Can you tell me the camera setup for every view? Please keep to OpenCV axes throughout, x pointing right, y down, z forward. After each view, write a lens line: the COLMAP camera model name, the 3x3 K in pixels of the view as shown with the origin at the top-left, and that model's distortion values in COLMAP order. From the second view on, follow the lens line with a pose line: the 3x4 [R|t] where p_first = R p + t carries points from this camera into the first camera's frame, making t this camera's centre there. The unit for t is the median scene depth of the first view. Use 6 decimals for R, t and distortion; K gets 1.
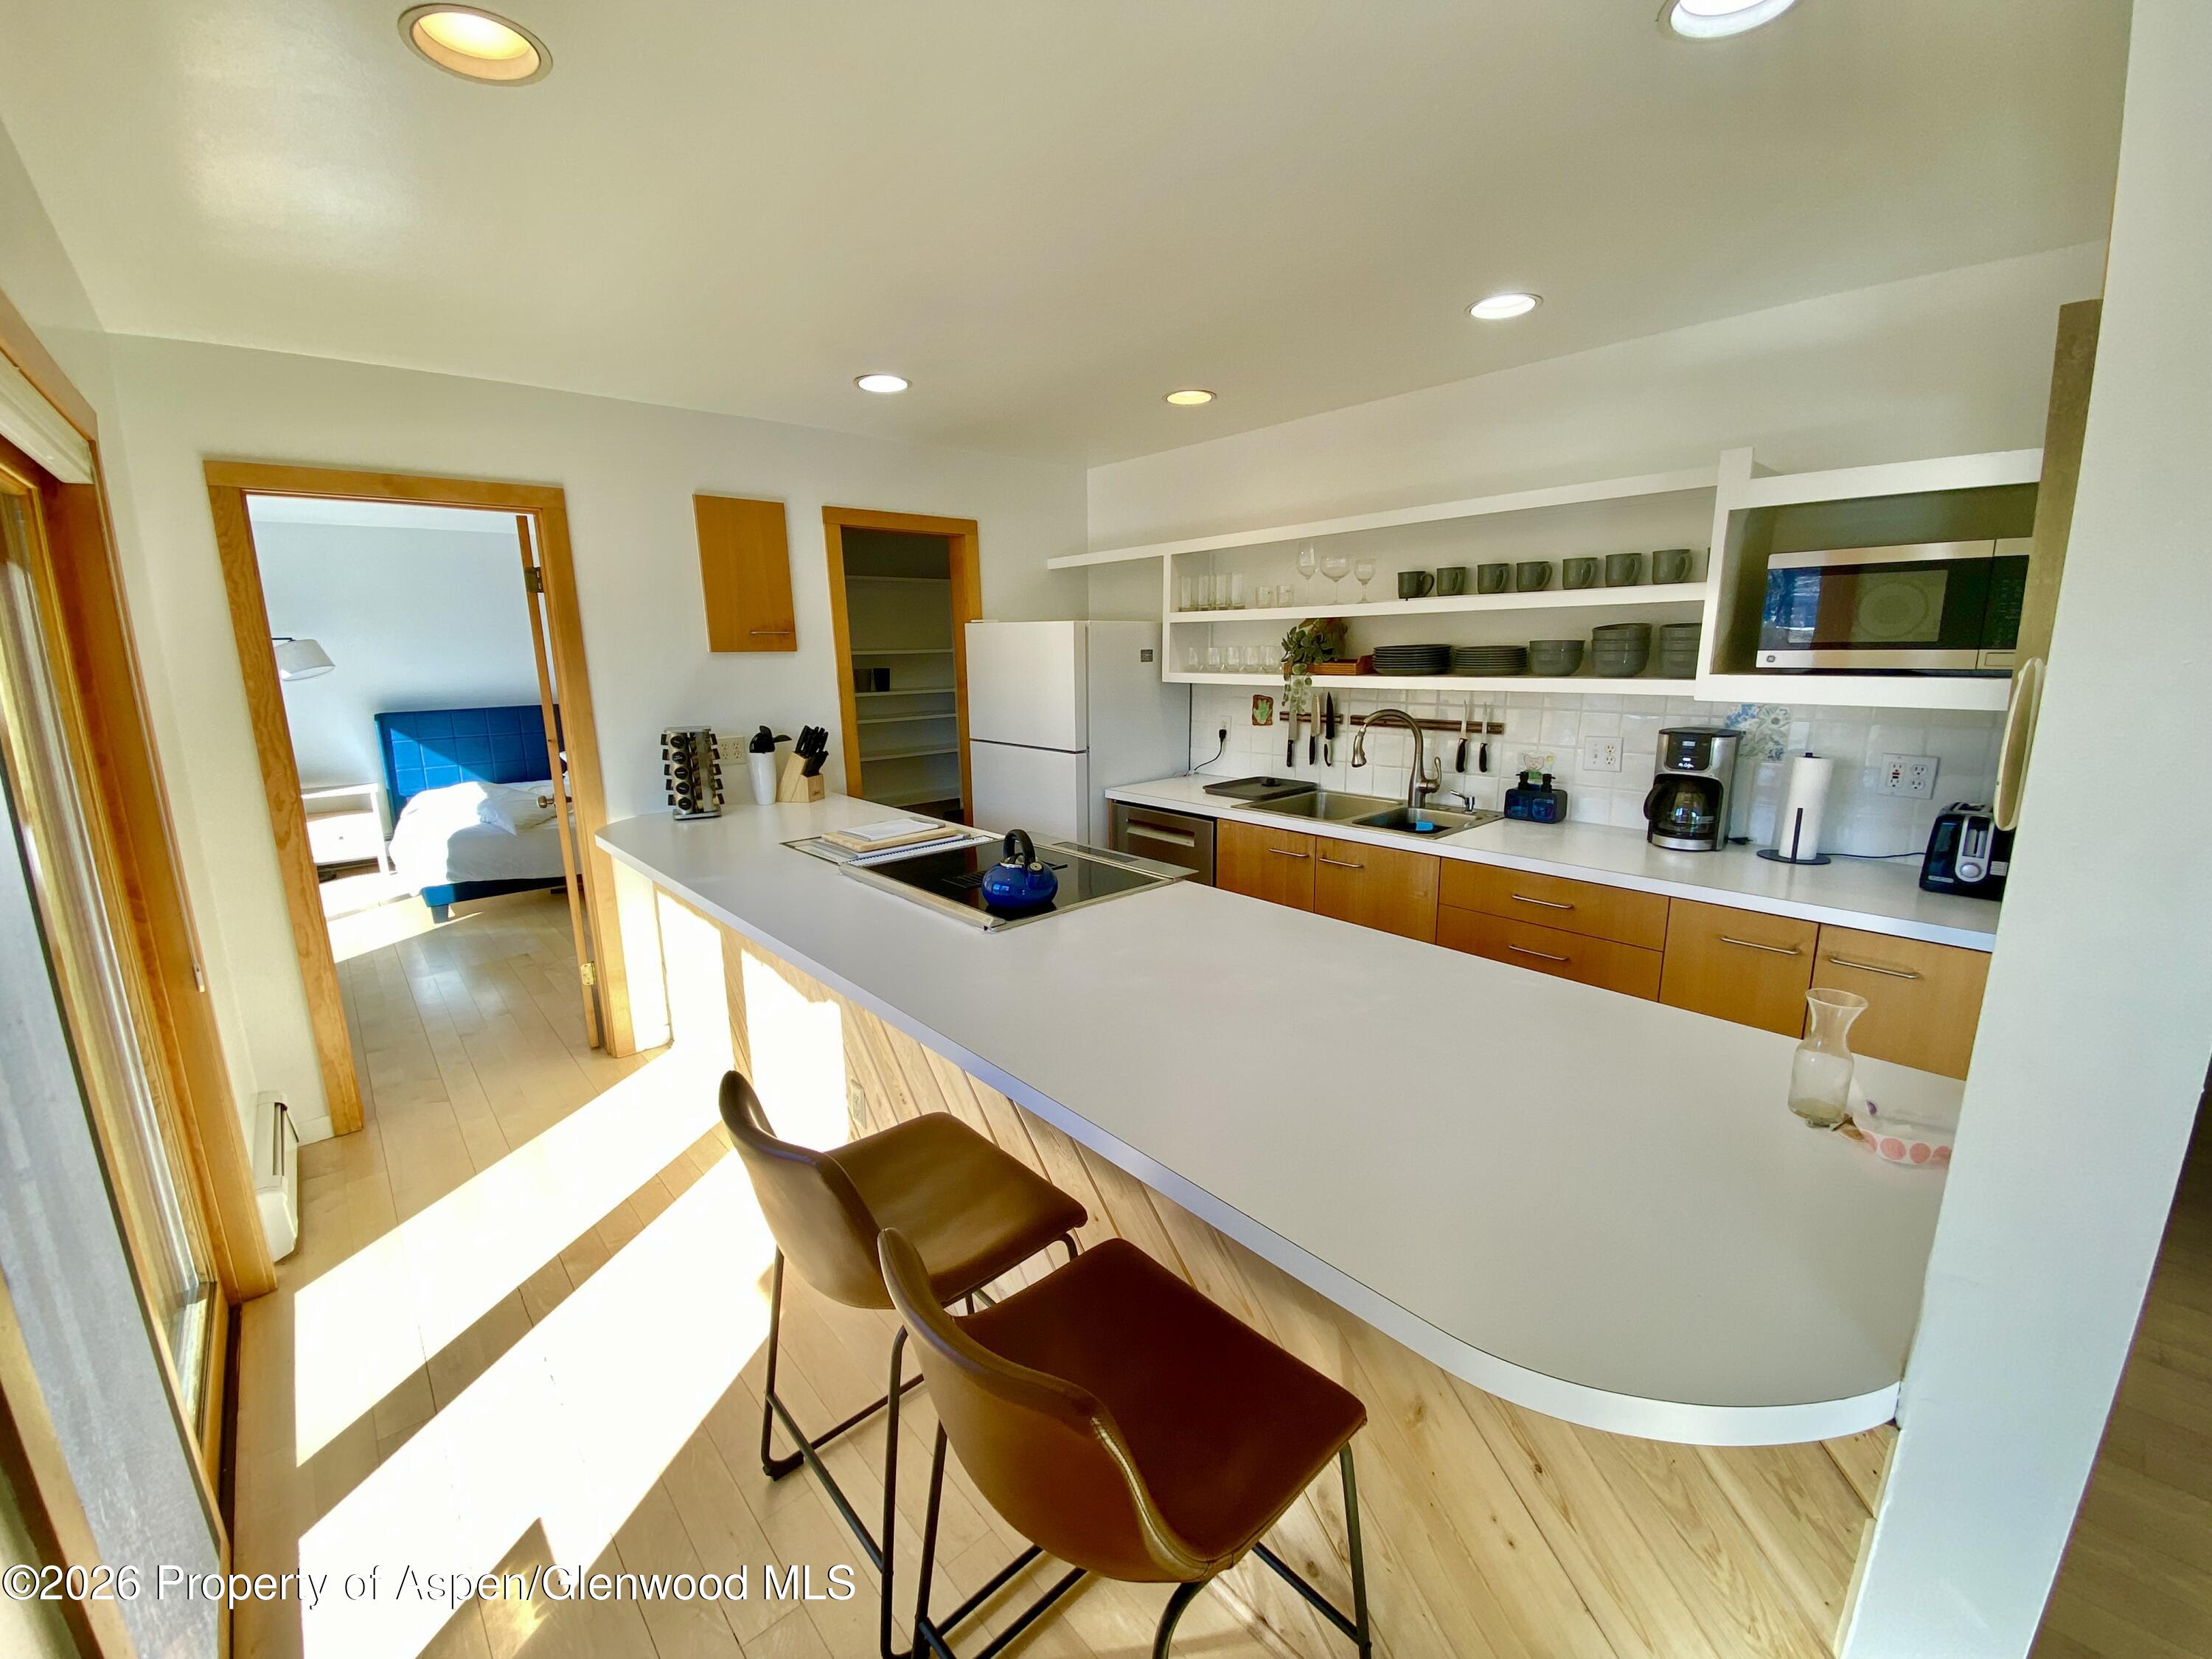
lens RADIAL K [[879.4, 0, 1109.2], [0, 879.4, 822.4], [0, 0, 1]] dist [0.000214, -0.000041]
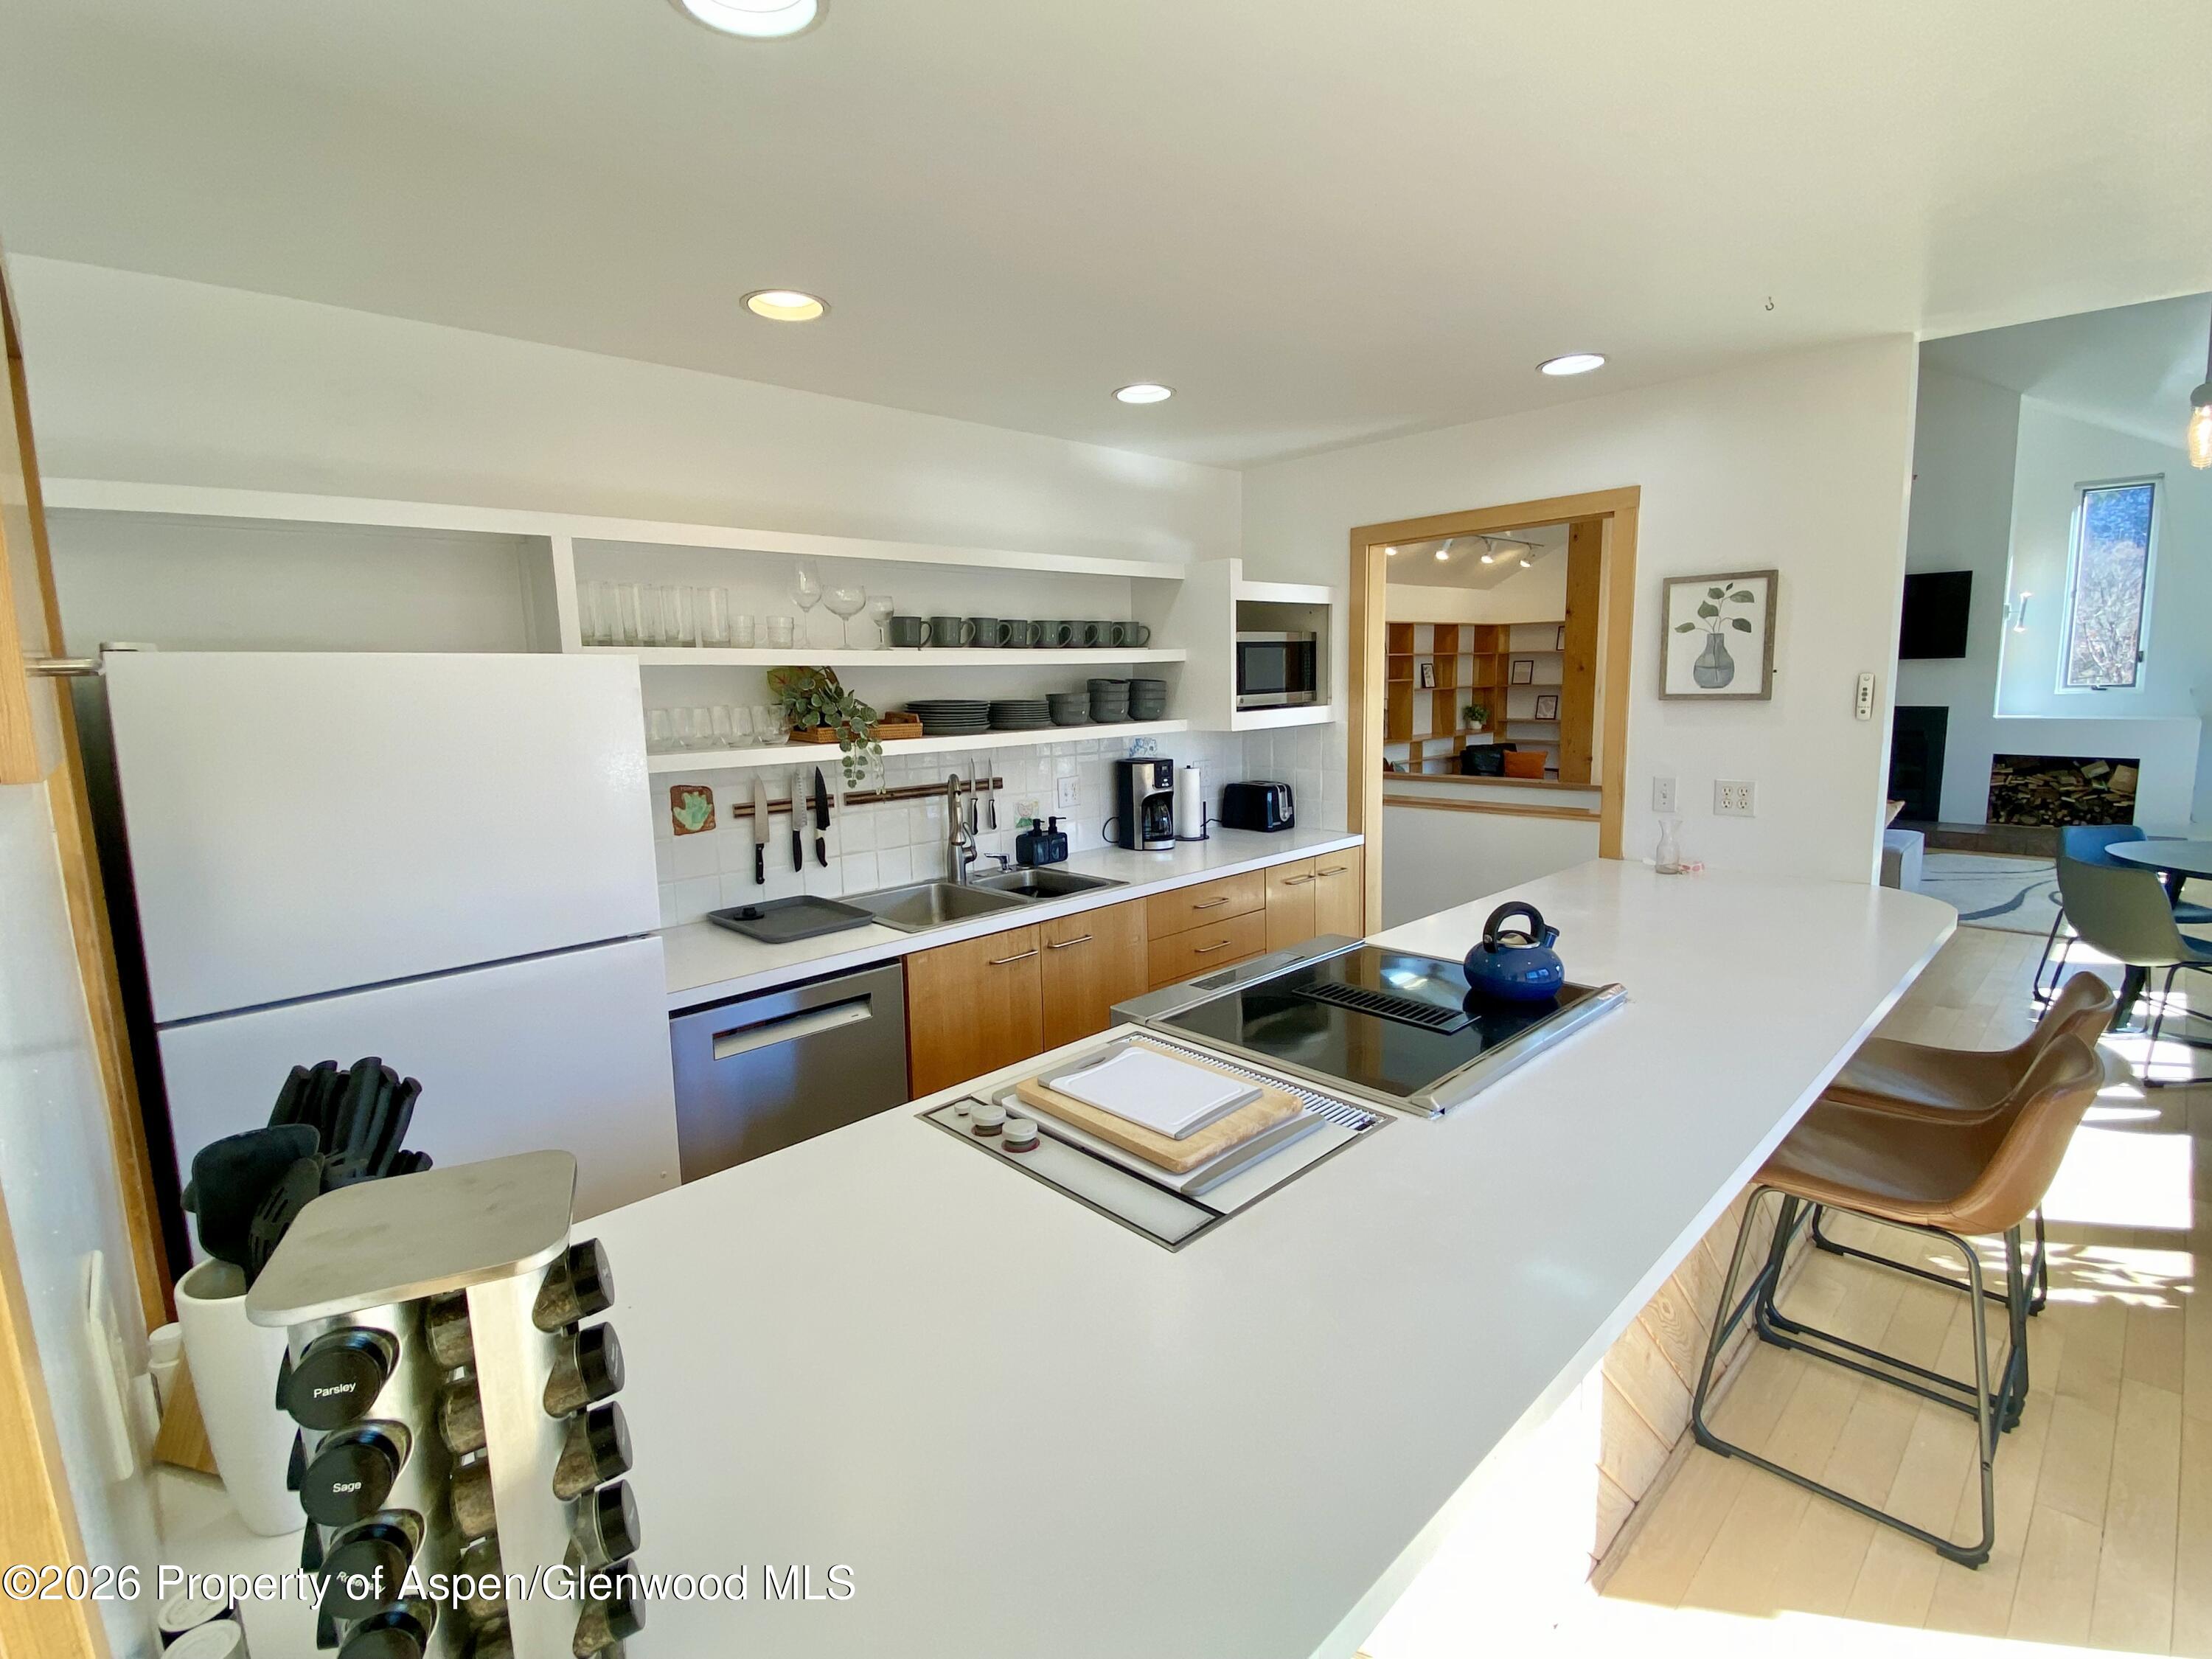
lens RADIAL K [[982.0, 0, 1107.6], [0, 982.0, 824.4], [0, 0, 1]] dist [0.037824, -0.000001]
pose [[-0.033856, -0.123442, 0.991774, -0.632067], [0.221841, 0.966660, 0.127889, -0.167300], [-0.974495, 0.224346, -0.005342, 0.851622]]
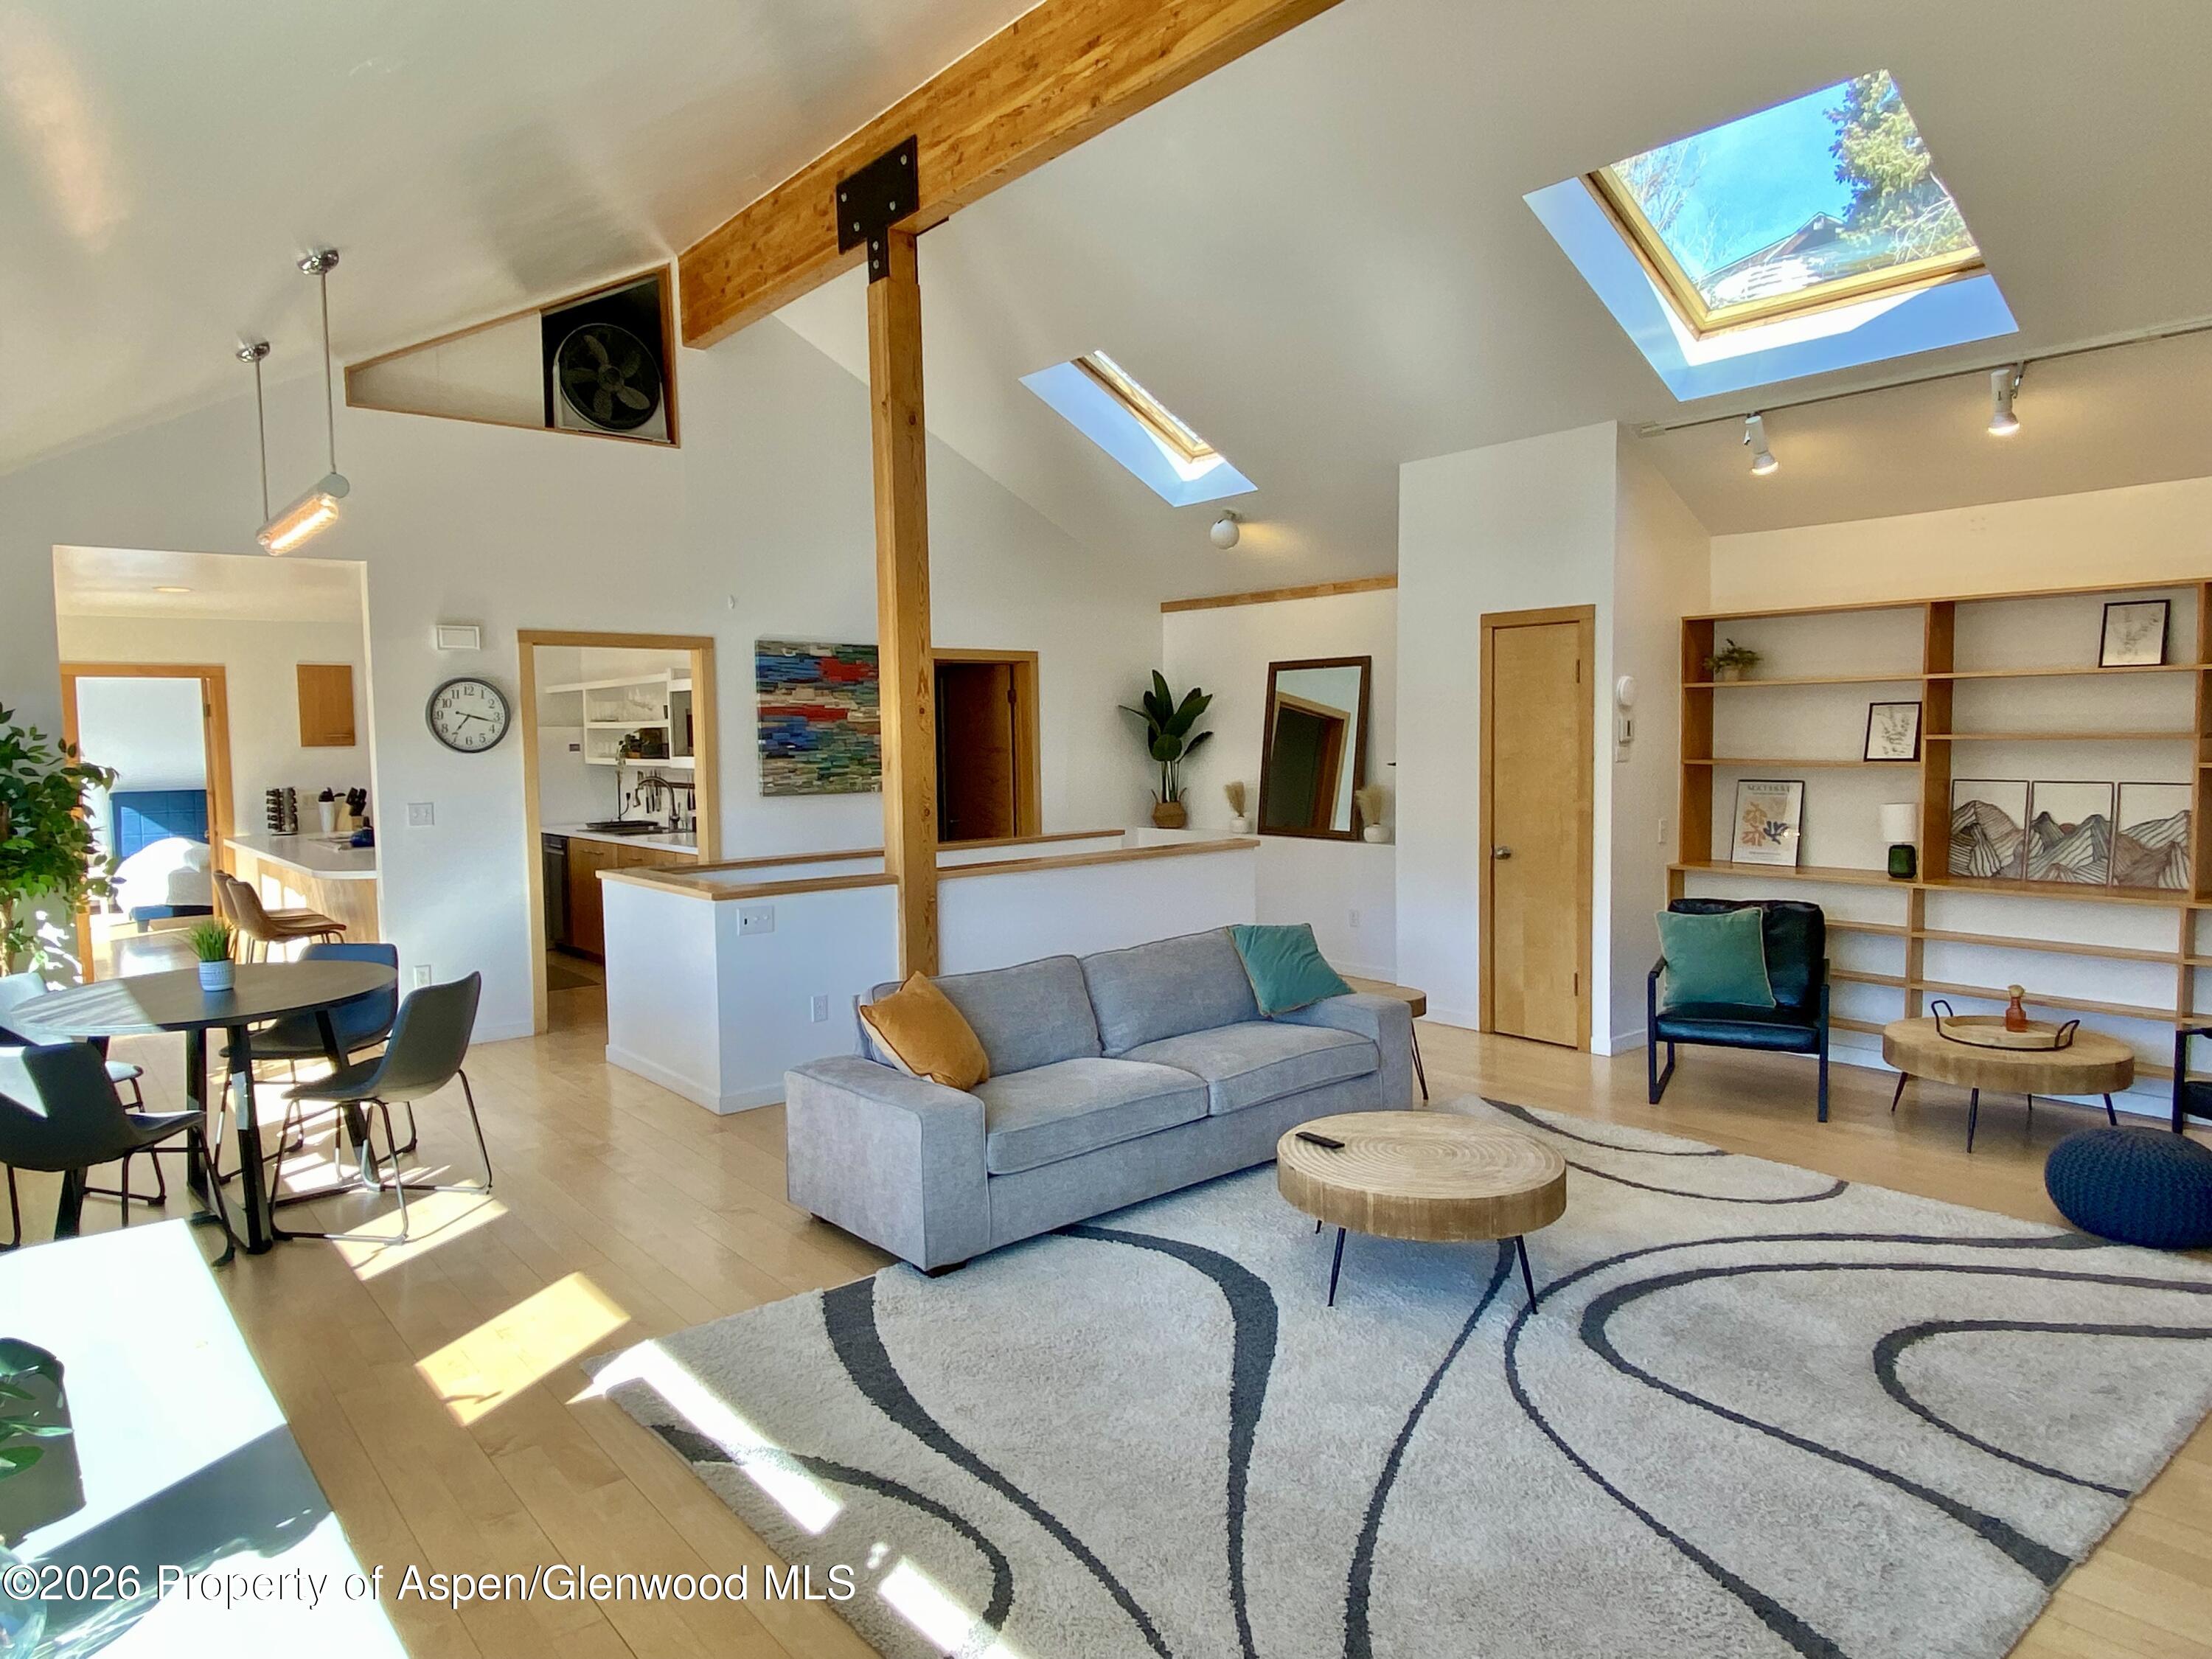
lens RADIAL K [[1350.3, 0, 1099.8], [0, 1350.3, 829.5], [0, 0, 1]] dist [0.051569, -0.058861]
pose [[0.998799, -0.001783, -0.048957, 1.375817], [-0.004007, 0.993016, -0.117910, 0.310776], [0.048825, 0.117964, 0.991817, -1.754060]]
